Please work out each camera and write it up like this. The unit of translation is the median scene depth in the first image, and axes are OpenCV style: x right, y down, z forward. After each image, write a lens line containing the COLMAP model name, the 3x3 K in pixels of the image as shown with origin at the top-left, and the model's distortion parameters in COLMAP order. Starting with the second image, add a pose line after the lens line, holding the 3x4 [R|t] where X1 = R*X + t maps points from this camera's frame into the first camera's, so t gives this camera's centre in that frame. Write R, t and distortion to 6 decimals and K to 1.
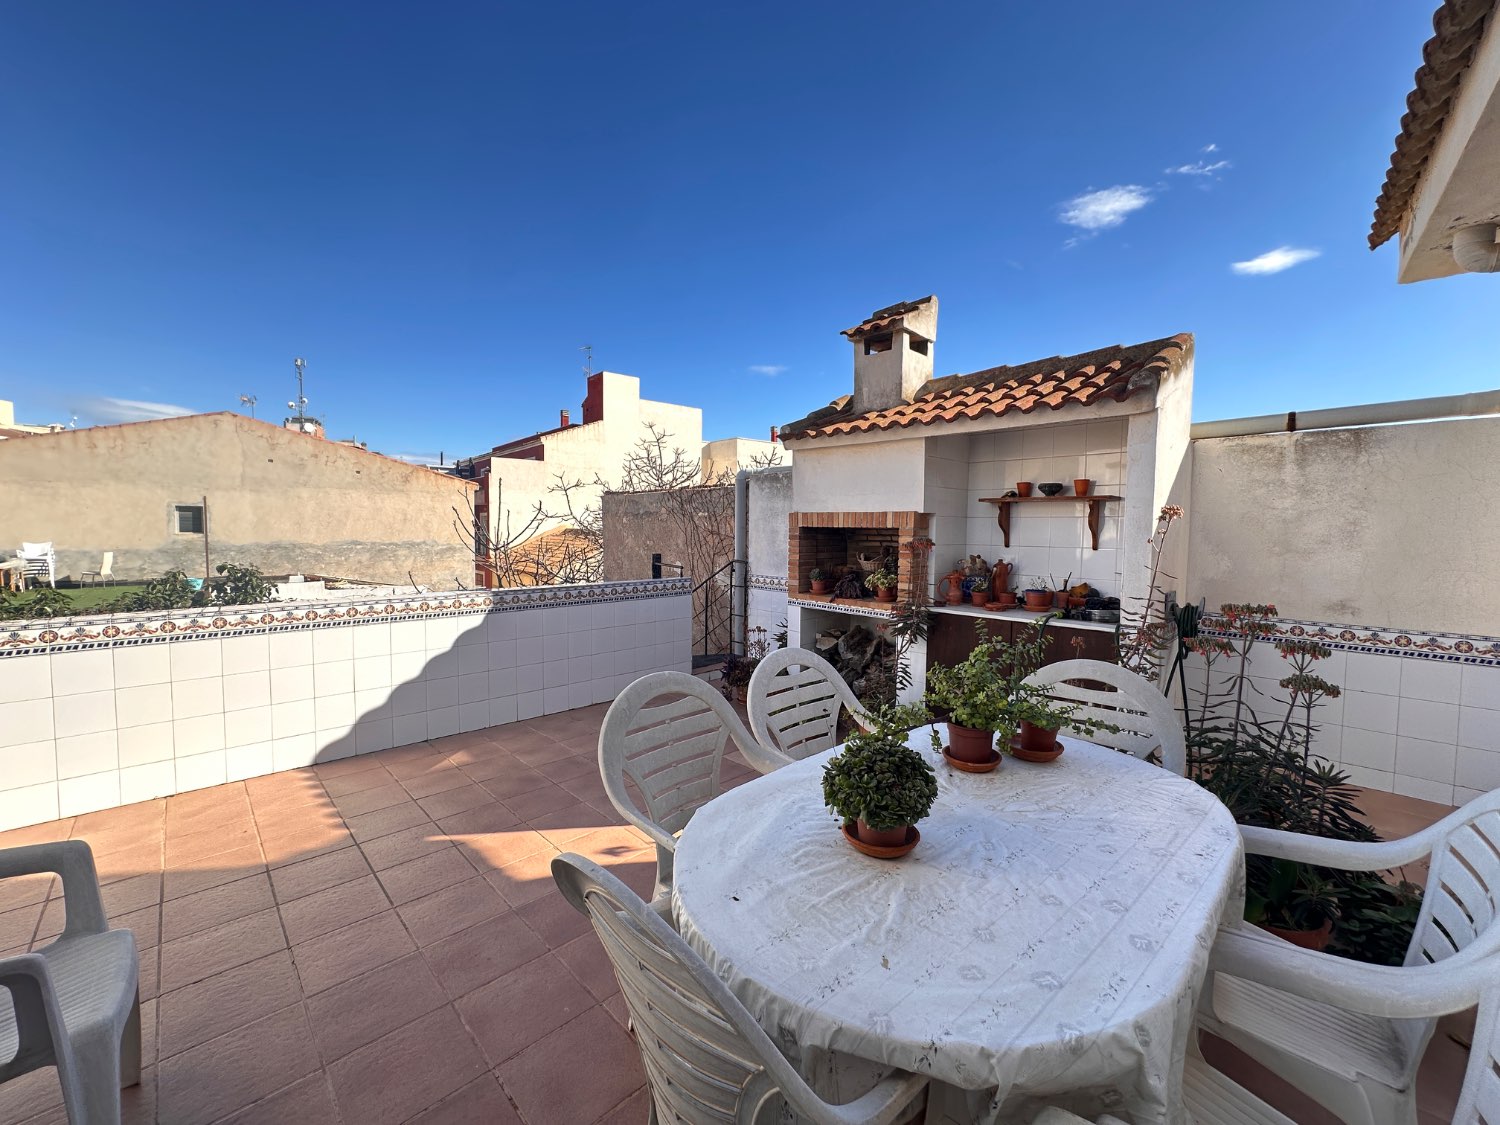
lens RADIAL K [[601.7, 0, 748.7], [0, 601.7, 560.9], [0, 0, 1]] dist [-0.004011, 0.000740]
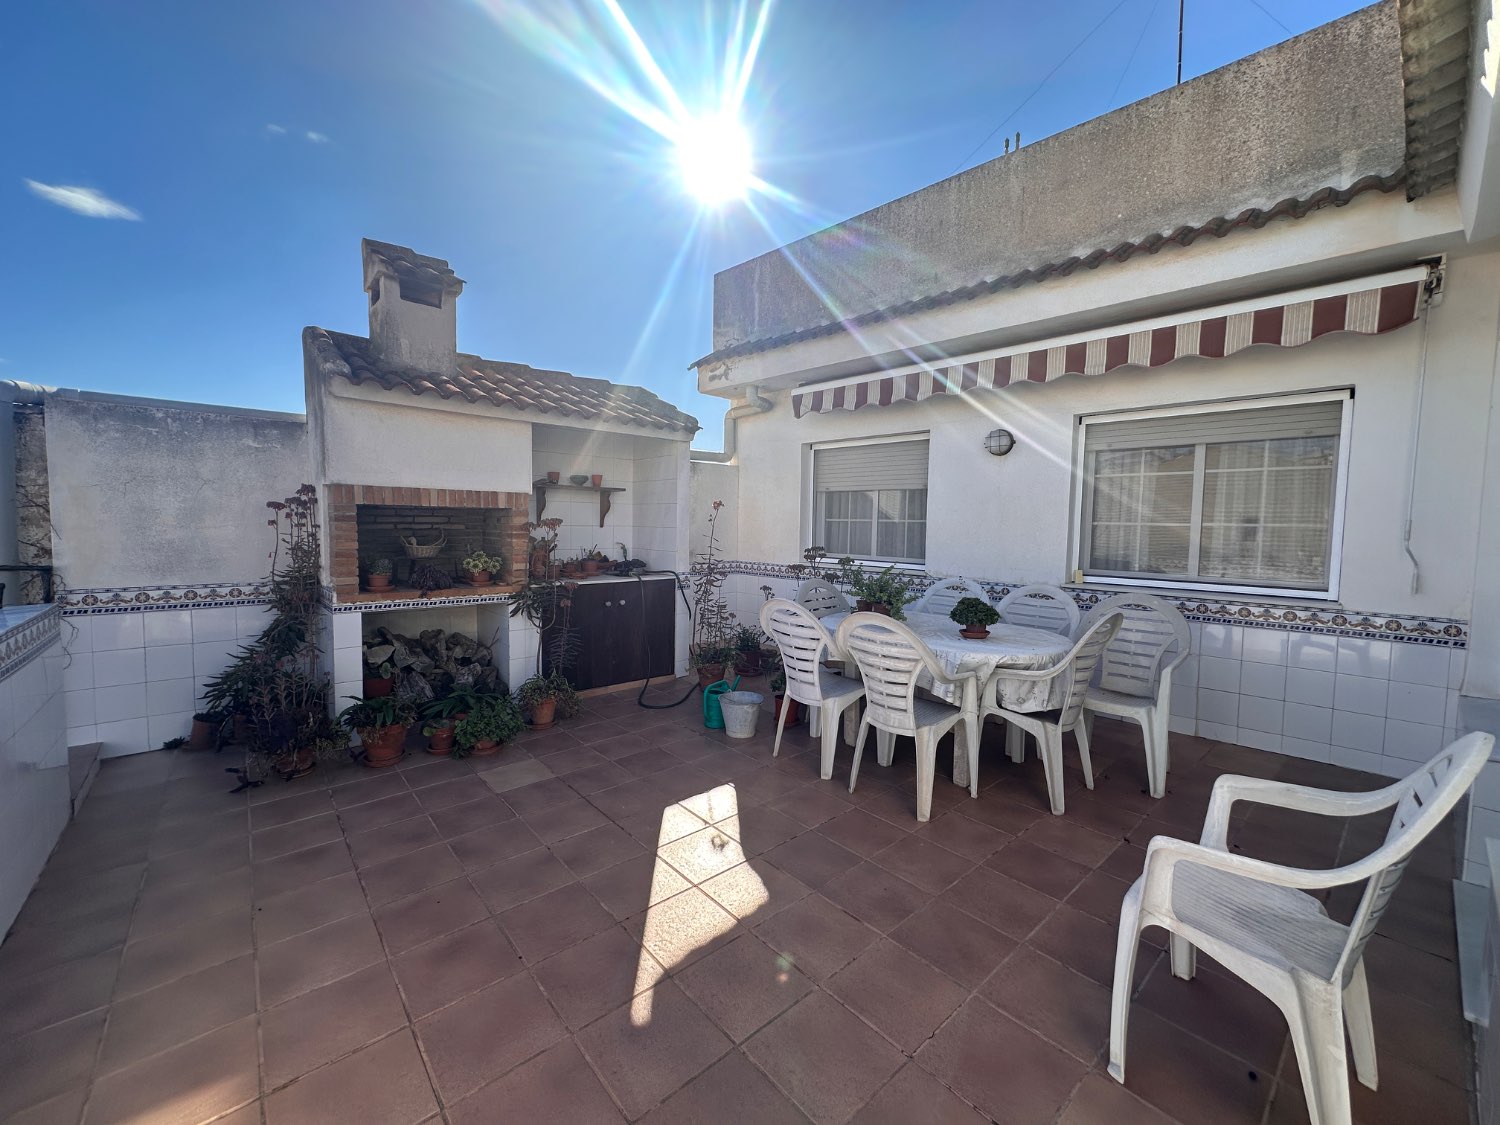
lens RADIAL K [[601.7, 0, 748.6], [0, 601.7, 562.8], [0, 0, 1]] dist [-0.004011, 0.000740]
pose [[0.049717, -0.072048, 0.996161, -0.726734], [0.038011, 0.996809, 0.070197, -0.021059], [-0.998040, 0.034375, 0.052297, 0.560289]]
